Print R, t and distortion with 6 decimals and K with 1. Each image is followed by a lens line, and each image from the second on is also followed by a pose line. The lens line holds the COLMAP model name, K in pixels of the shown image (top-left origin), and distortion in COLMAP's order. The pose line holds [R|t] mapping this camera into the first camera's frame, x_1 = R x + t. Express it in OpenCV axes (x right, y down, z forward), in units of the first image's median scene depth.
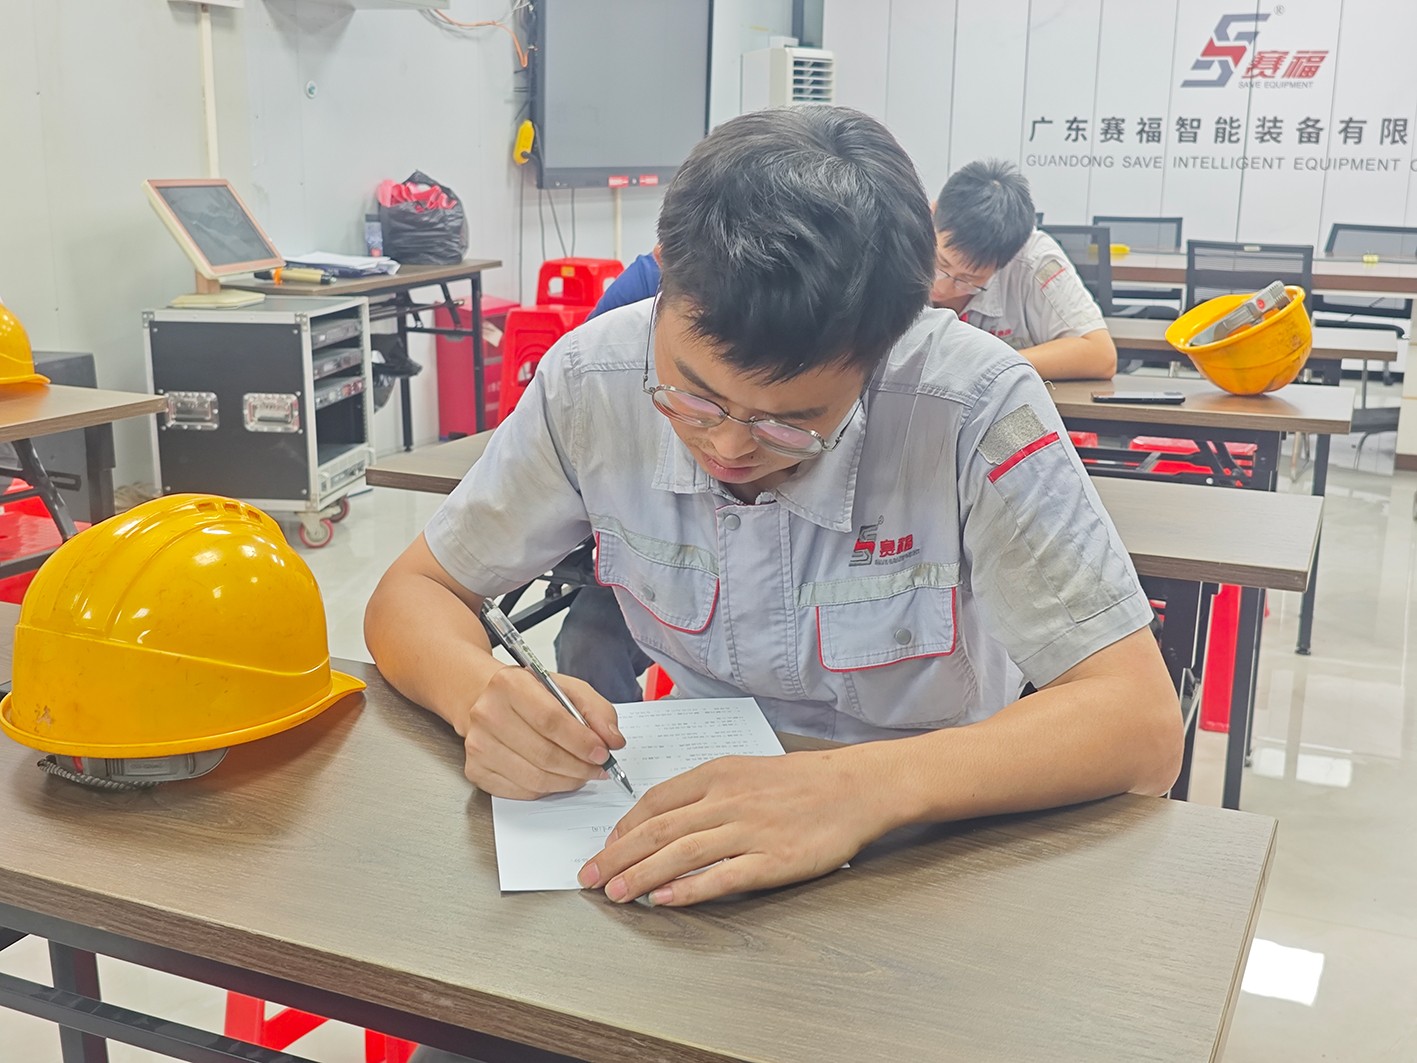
lens RADIAL K [[1595.2, 0, 715.1], [0, 1595.2, 528.4], [0, 0, 1]] dist [0.025155, 0.000000]
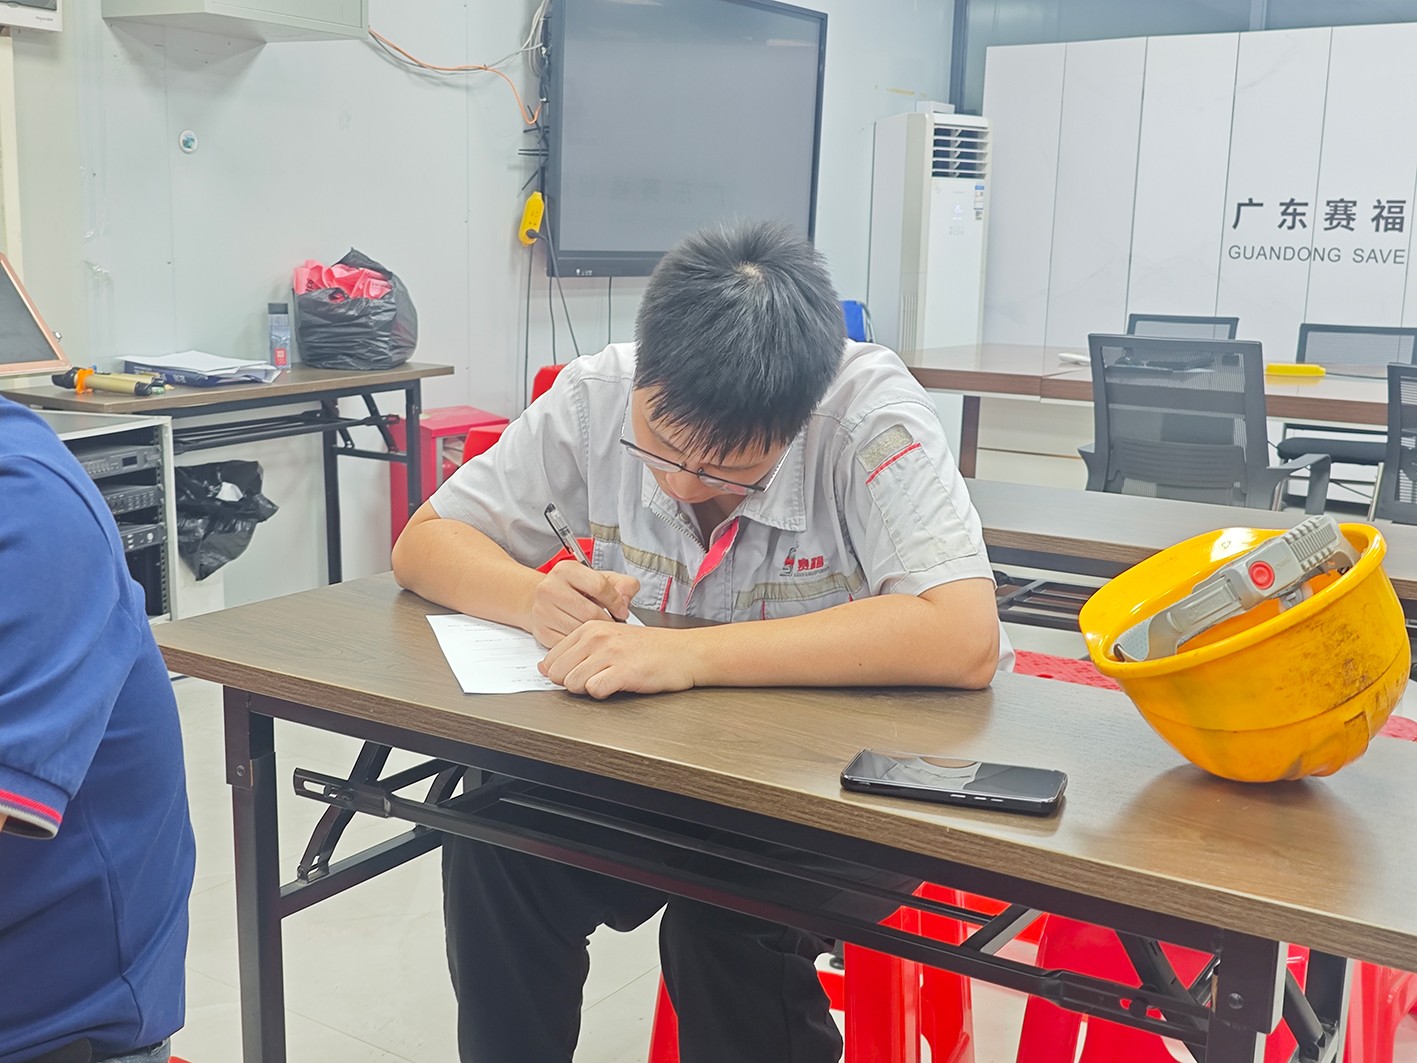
lens RADIAL K [[1595.2, 0, 711.9], [0, 1595.2, 544.8], [0, 0, 1]] dist [0.025155, 0.000000]
pose [[0.984741, 0.044441, -0.168253, 0.126075], [-0.052250, 0.997739, -0.042271, -0.057000], [0.165994, 0.050417, 0.984837, 0.271984]]
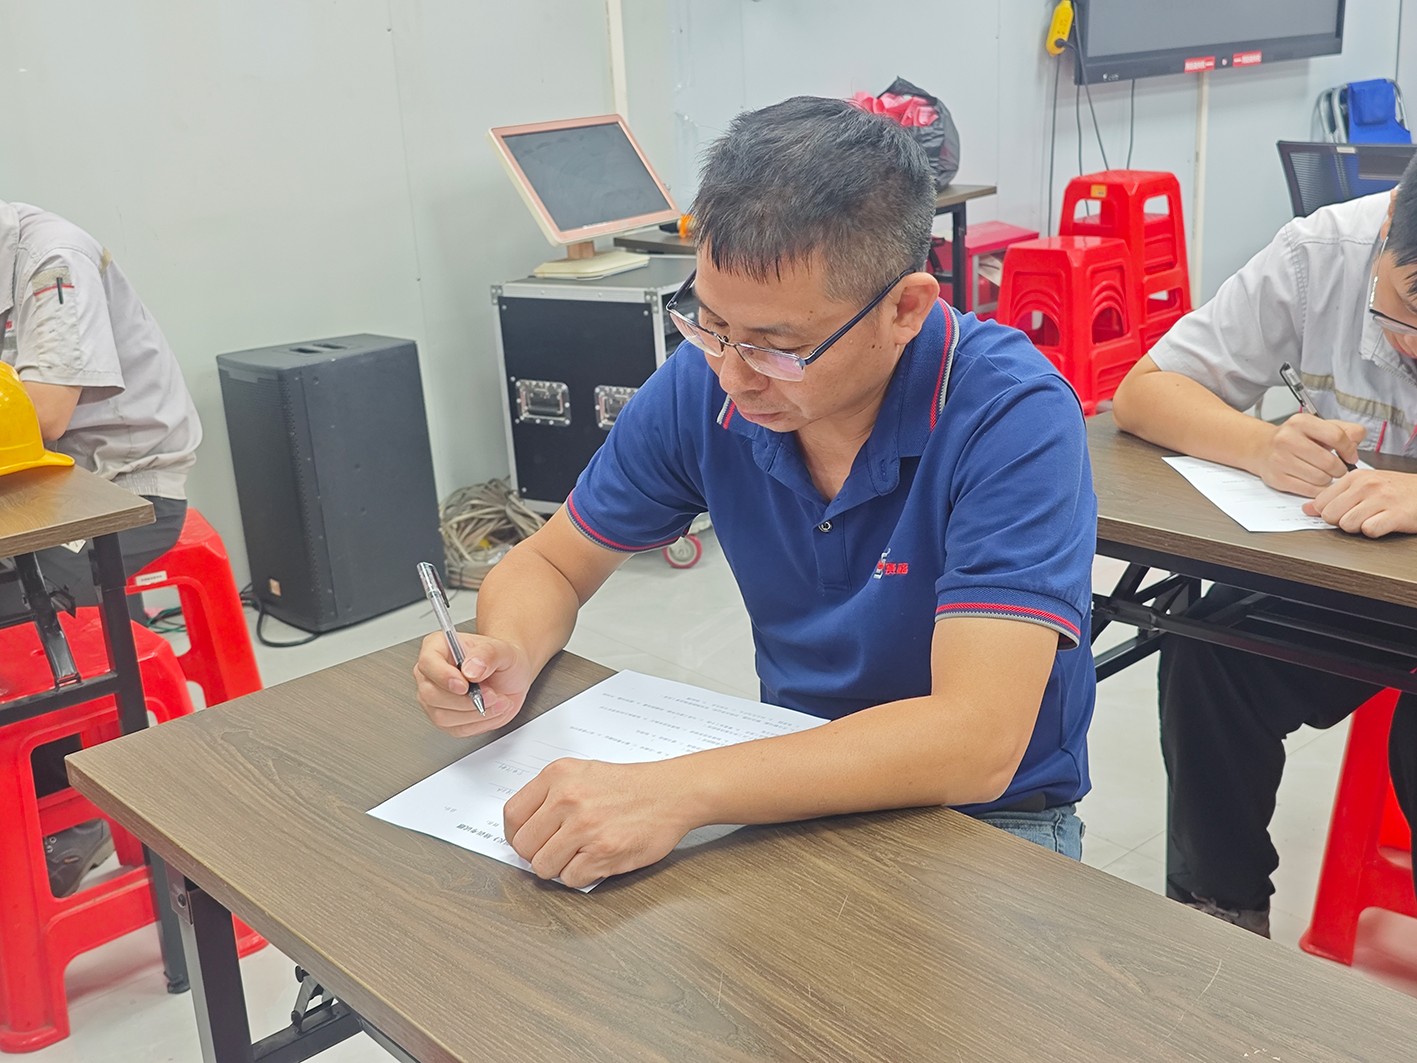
lens RADIAL K [[1595.2, 0, 691.1], [0, 1595.2, 557.9], [0, 0, 1]] dist [0.025155, 0.000000]
pose [[0.903284, 0.076170, -0.422227, 0.082666], [-0.033440, 0.993620, 0.107712, -0.065643], [0.427738, -0.083176, 0.900068, 0.202475]]
